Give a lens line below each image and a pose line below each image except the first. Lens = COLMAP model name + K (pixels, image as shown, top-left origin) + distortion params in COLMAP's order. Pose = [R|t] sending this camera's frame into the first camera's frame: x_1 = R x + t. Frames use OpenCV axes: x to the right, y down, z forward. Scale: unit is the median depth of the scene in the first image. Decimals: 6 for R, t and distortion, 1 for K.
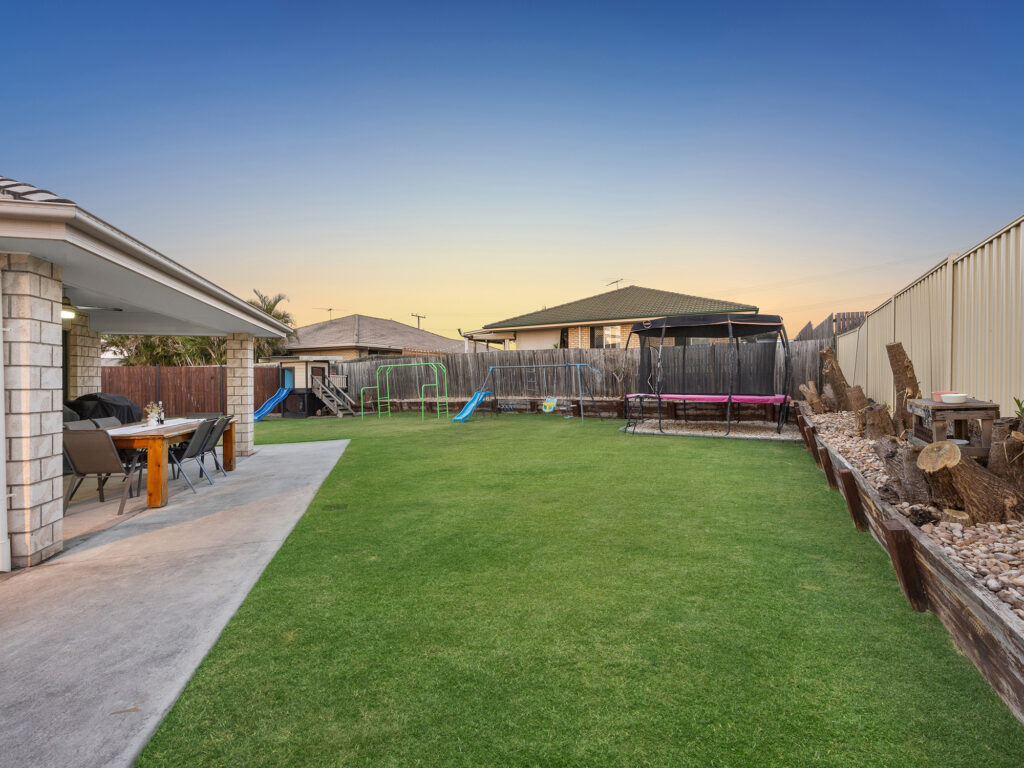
lens RADIAL K [[461.2, 0, 510.1], [0, 461.2, 386.9], [0, 0, 1]] dist [-0.001789, 0.000016]
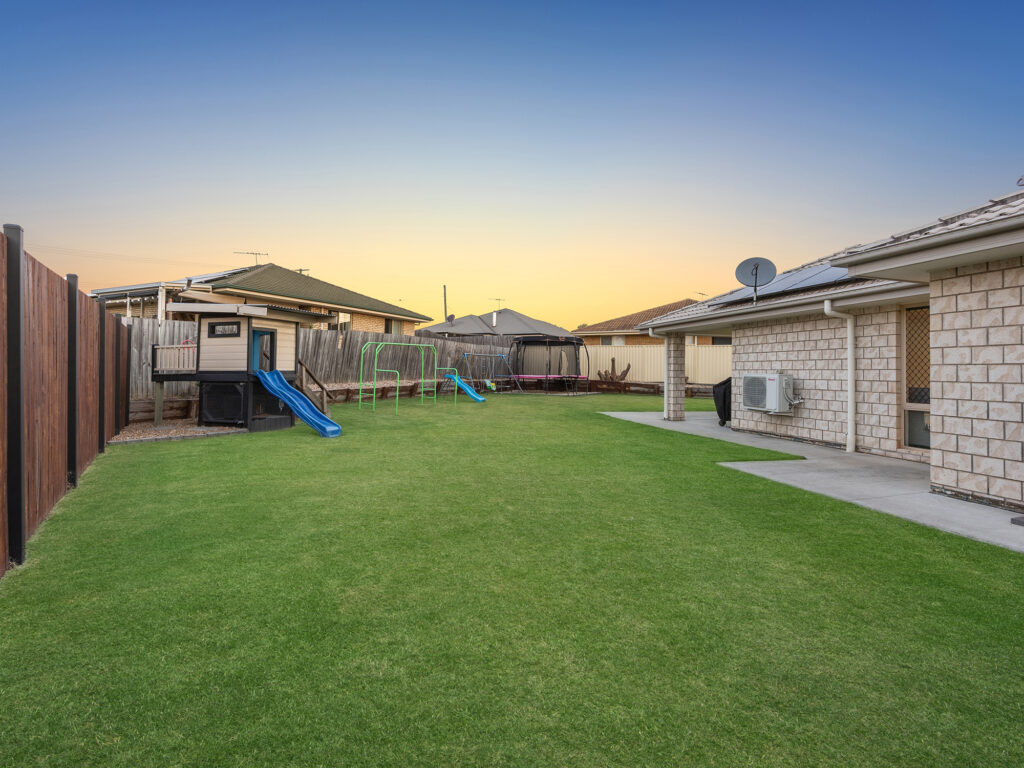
lens RADIAL K [[461.2, 0, 510.1], [0, 461.2, 386.9], [0, 0, 1]] dist [-0.001789, 0.000016]
pose [[-0.053539, -0.032469, 0.998038, -0.973418], [-0.010046, 0.999438, 0.031976, 0.000195], [-0.998515, -0.008314, -0.053836, 0.749115]]
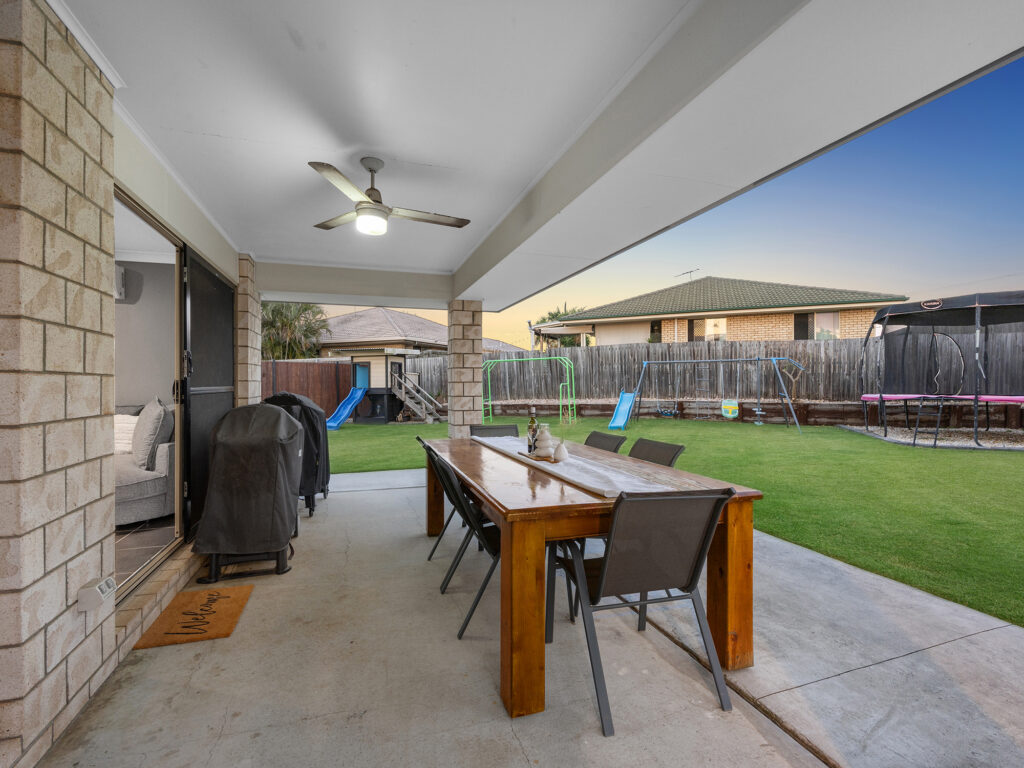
lens RADIAL K [[461.2, 0, 510.1], [0, 461.2, 386.9], [0, 0, 1]] dist [-0.001789, 0.000016]
pose [[0.997270, 0.000606, 0.073842, -0.281154], [-0.000637, 1.000000, 0.000387, 0.000355], [-0.073842, -0.000433, 0.997270, 0.159264]]
